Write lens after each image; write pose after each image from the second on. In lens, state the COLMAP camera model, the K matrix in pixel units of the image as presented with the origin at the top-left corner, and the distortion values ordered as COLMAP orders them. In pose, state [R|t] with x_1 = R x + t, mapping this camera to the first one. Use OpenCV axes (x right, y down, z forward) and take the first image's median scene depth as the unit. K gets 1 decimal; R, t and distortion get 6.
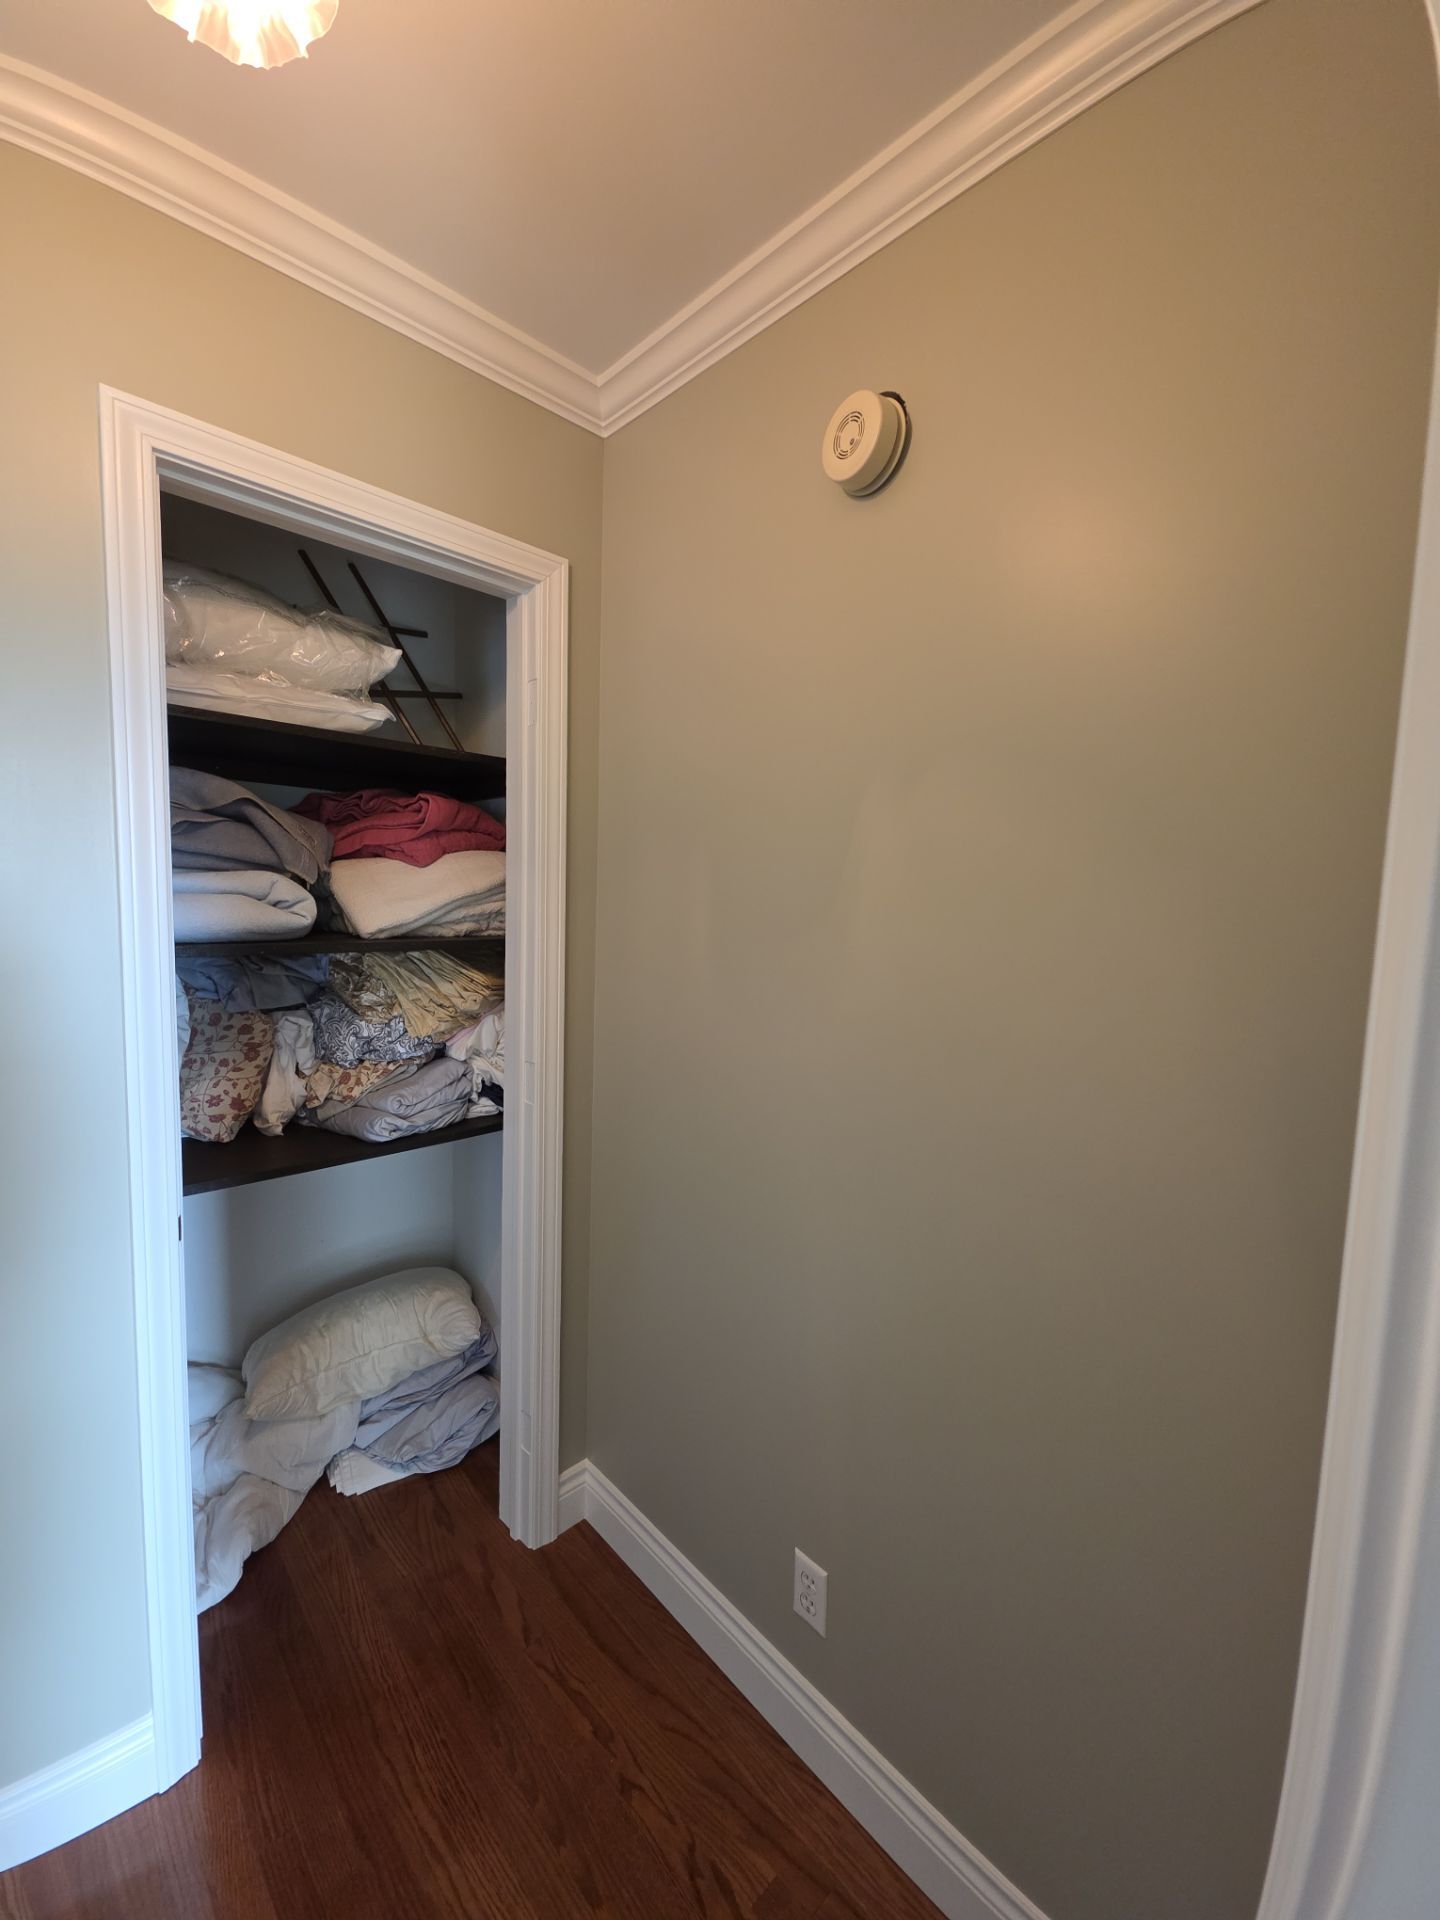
lens RADIAL K [[764.0, 0, 711.7], [0, 764.0, 957.9], [0, 0, 1]] dist [0.007392, -0.005528]
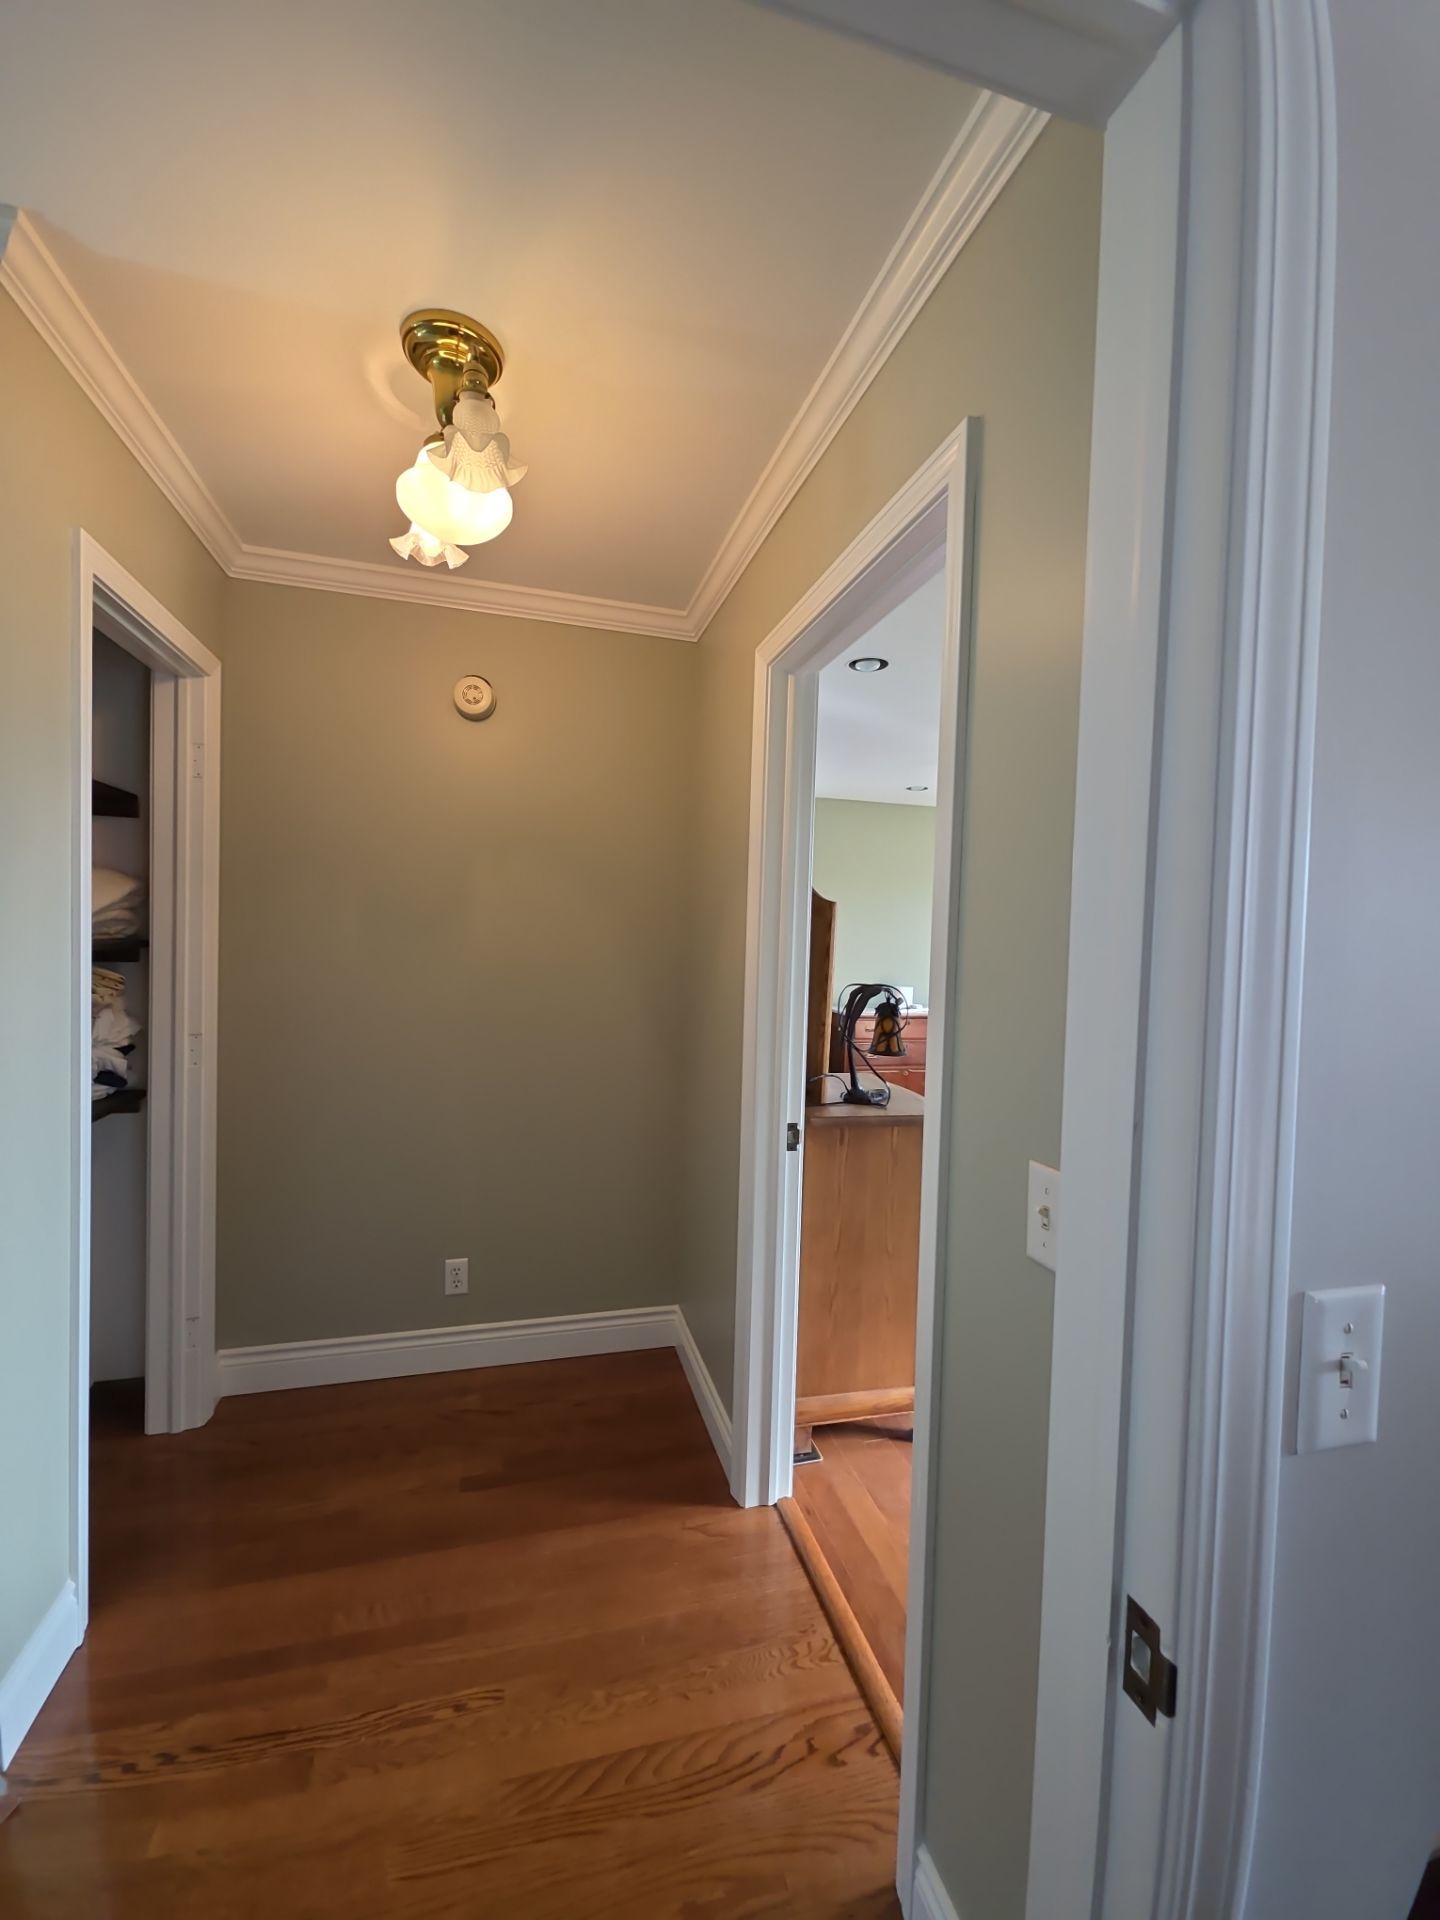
lens RADIAL K [[764.0, 0, 711.4], [0, 764.0, 956.5], [0, 0, 1]] dist [0.007392, -0.005528]
pose [[0.470968, -0.046365, 0.880931, -1.047560], [0.060927, 0.997943, 0.019950, 0.035122], [-0.880044, 0.044276, 0.472824, -0.418128]]
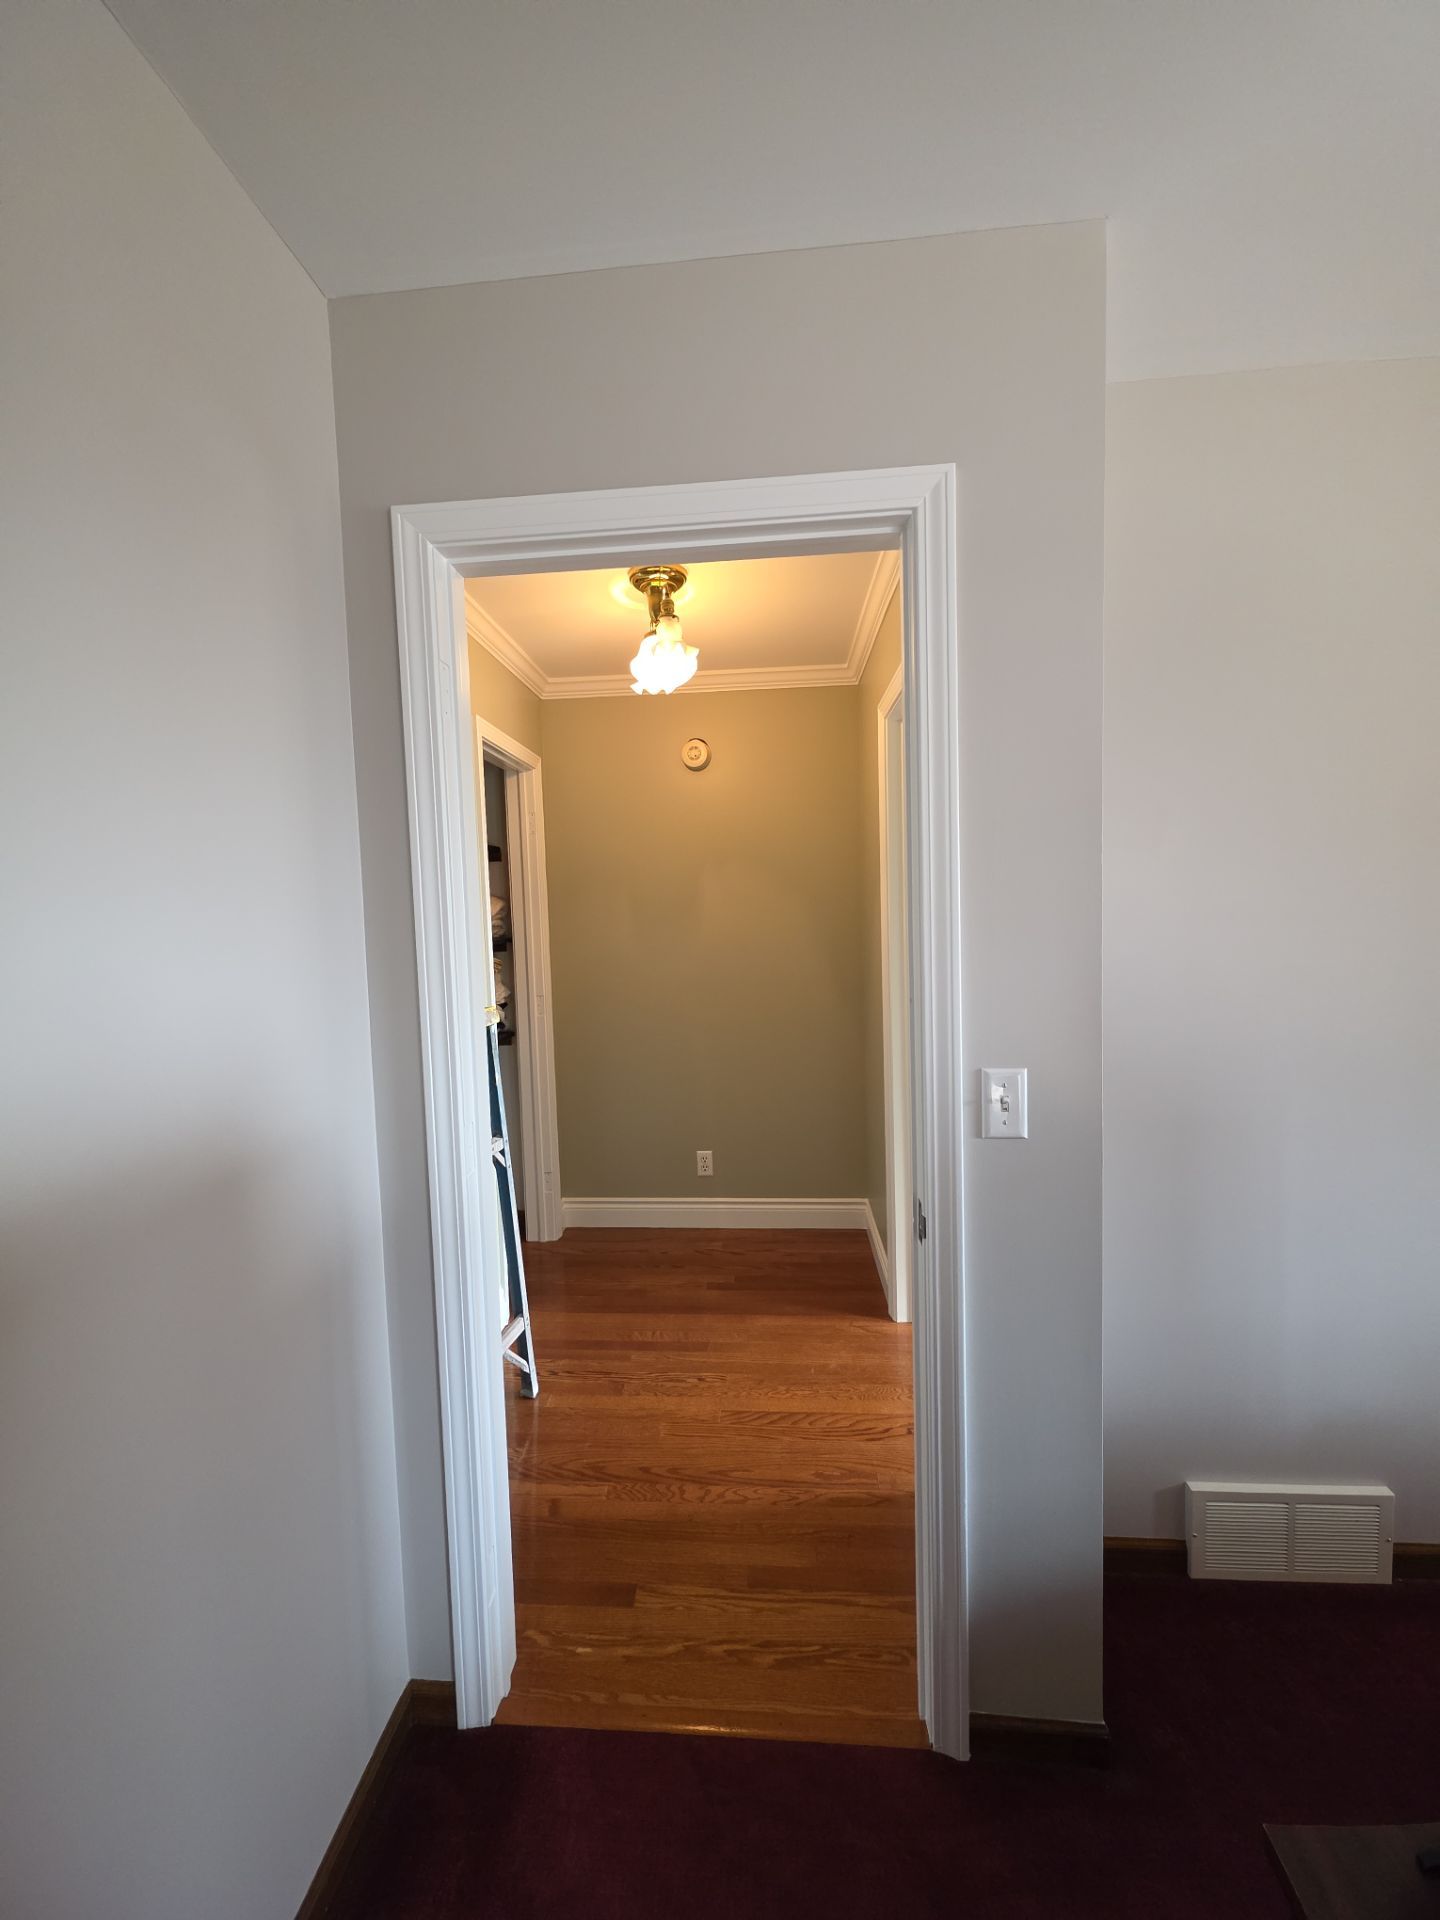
lens RADIAL K [[764.0, 0, 707.9], [0, 764.0, 959.4], [0, 0, 1]] dist [0.007392, -0.005528]
pose [[0.740683, -0.101331, 0.664169, -1.374026], [0.112661, 0.993296, 0.025905, 0.041029], [-0.662341, 0.055639, 0.747134, -0.917775]]
